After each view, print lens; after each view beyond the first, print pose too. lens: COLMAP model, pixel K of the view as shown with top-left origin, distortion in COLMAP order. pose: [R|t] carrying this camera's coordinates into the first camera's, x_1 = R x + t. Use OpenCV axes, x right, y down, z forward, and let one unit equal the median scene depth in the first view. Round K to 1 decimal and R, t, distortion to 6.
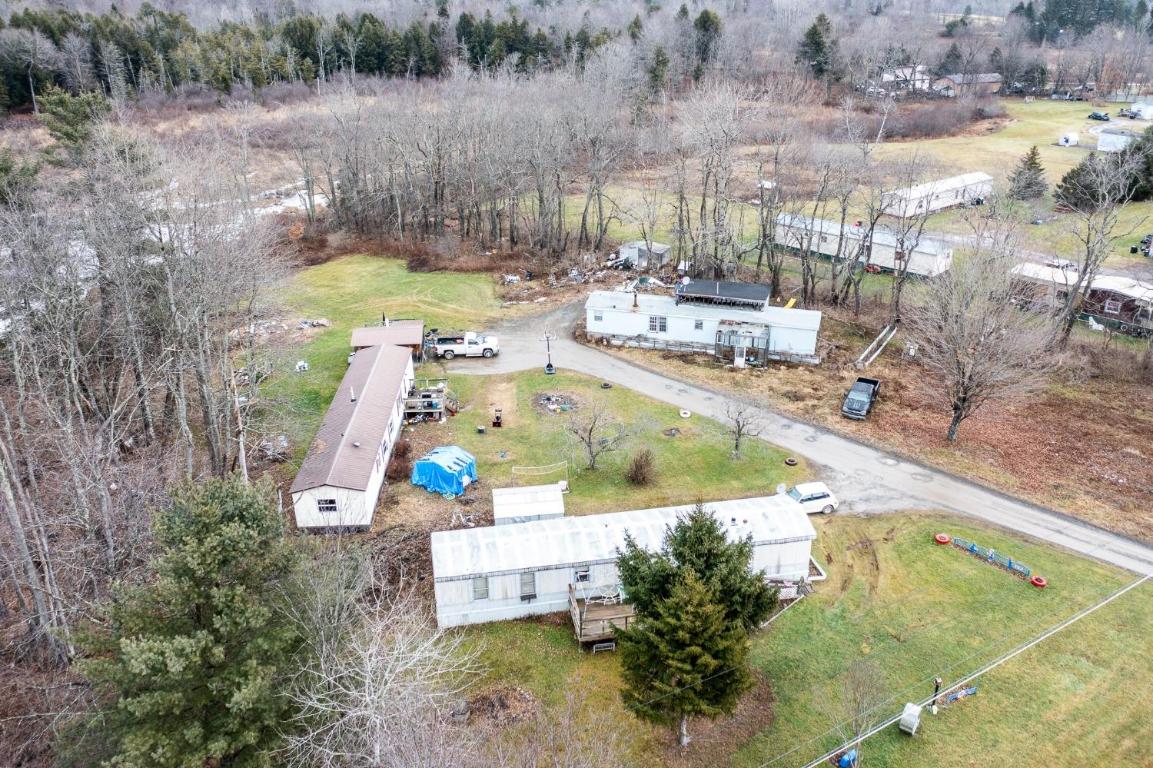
lens RADIAL K [[927.4, 0, 578.1], [0, 927.4, 383.4], [0, 0, 1]] dist [-0.004619, 0.009545]
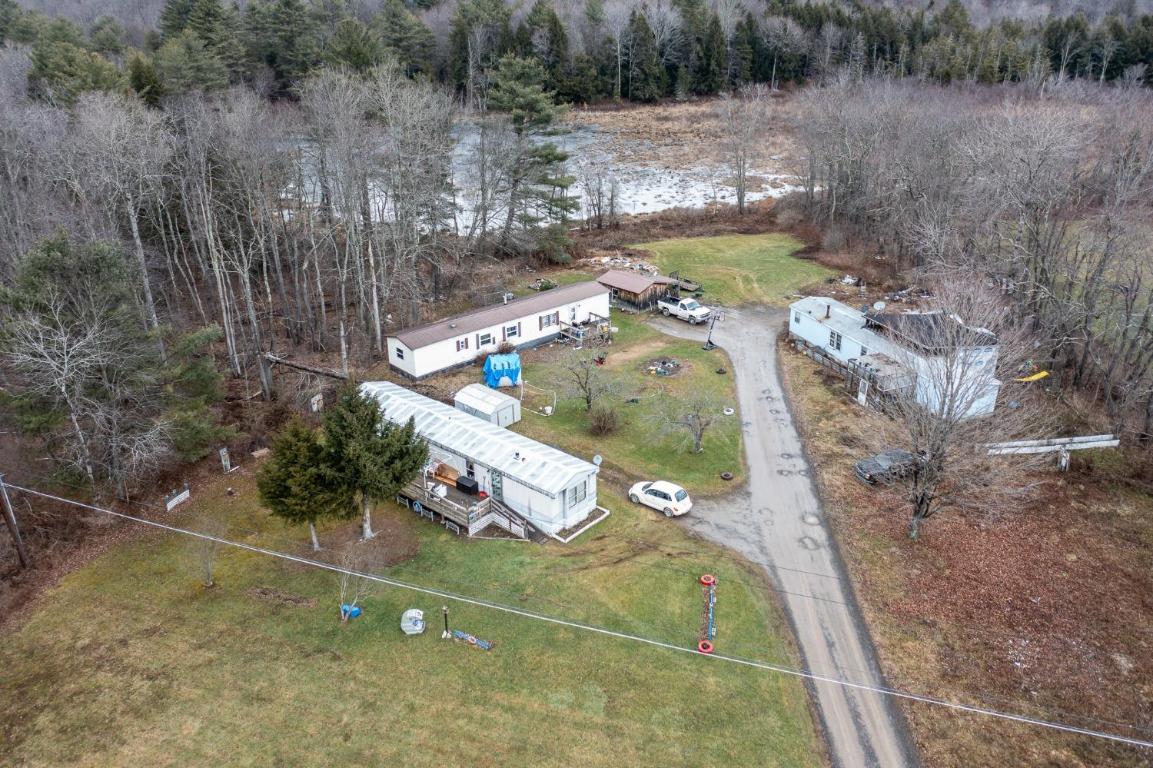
lens RADIAL K [[927.4, 0, 579.7], [0, 927.4, 381.9], [0, 0, 1]] dist [-0.004619, 0.009545]
pose [[0.636097, 0.317359, -0.703324, 0.610629], [-0.316042, 0.938695, 0.137733, -0.073153], [0.703917, 0.134668, 0.697399, 0.152069]]
